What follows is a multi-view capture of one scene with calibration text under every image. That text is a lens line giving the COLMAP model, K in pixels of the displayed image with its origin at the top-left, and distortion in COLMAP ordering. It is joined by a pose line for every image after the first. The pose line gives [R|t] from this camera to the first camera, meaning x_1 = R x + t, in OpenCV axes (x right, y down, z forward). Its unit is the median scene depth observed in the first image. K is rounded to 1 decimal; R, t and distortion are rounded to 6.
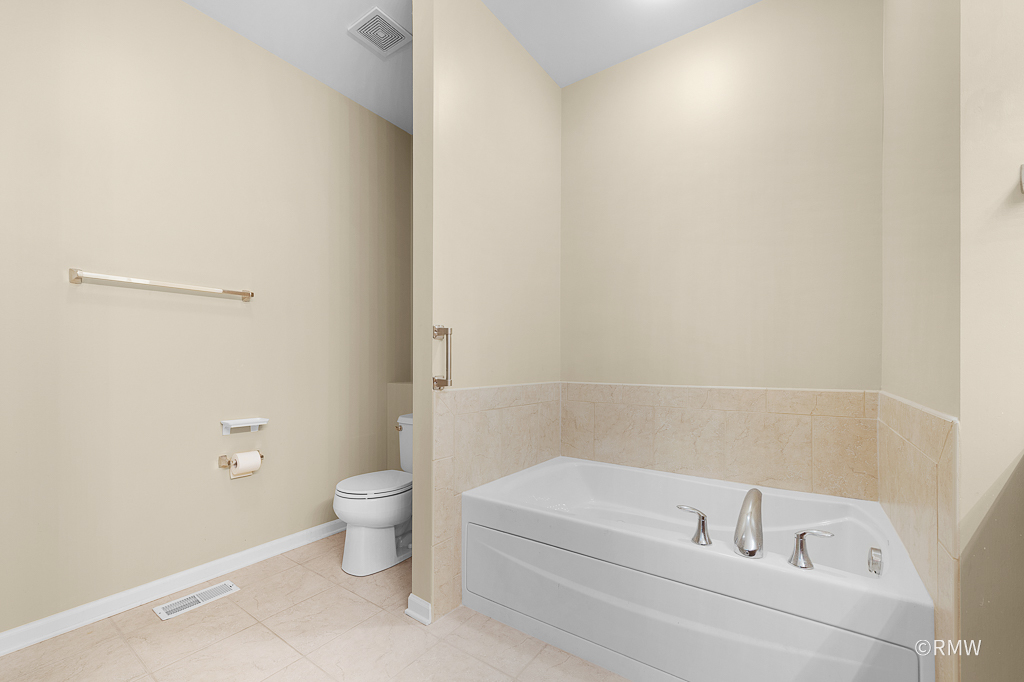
lens RADIAL K [[415.2, 0, 524.2], [0, 415.2, 362.5], [0, 0, 1]] dist [0.006853, -0.000132]
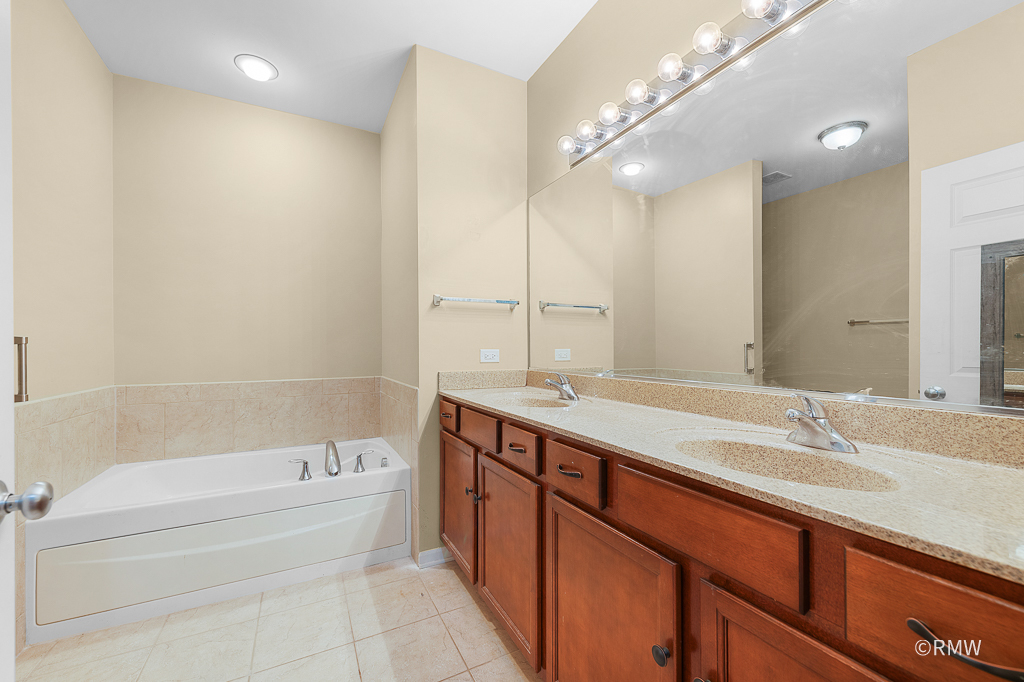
lens RADIAL K [[415.2, 0, 510.5], [0, 415.2, 345.9], [0, 0, 1]] dist [0.006853, -0.000132]
pose [[0.475727, -0.000167, 0.879593, -0.450928], [0.005934, 0.999978, -0.003020, -0.051281], [-0.879573, 0.006656, 0.475717, -0.340978]]
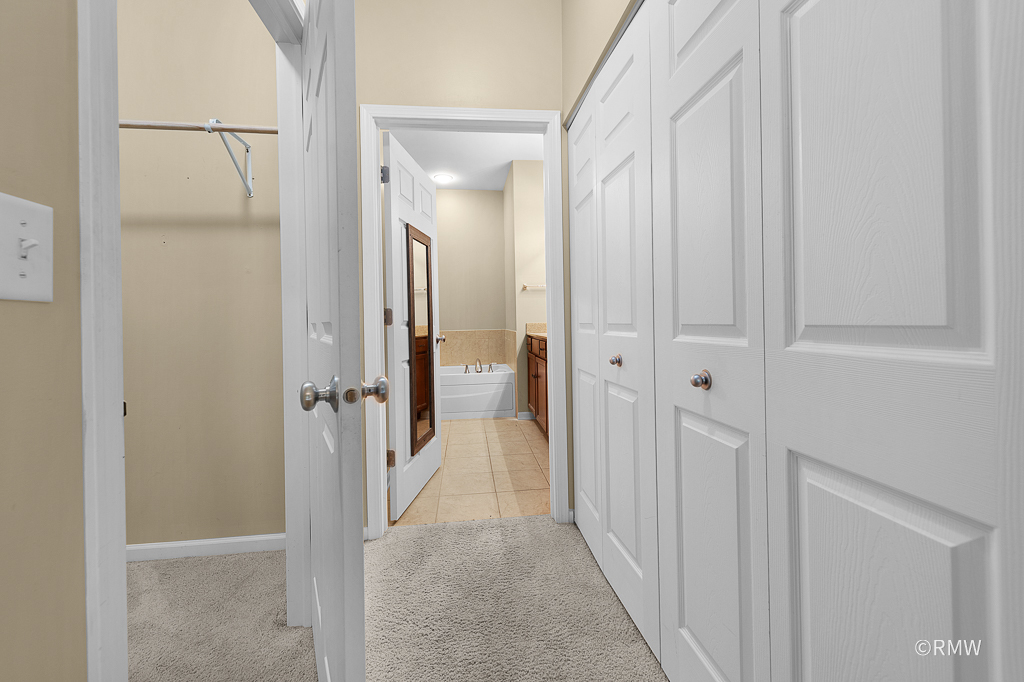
lens RADIAL K [[415.2, 0, 510.4], [0, 415.2, 321.1], [0, 0, 1]] dist [0.006853, -0.000132]
pose [[0.758263, -0.018523, 0.651686, -1.145274], [0.022486, 0.999745, 0.002252, 0.001726], [-0.651561, 0.012946, 0.758485, -1.381421]]
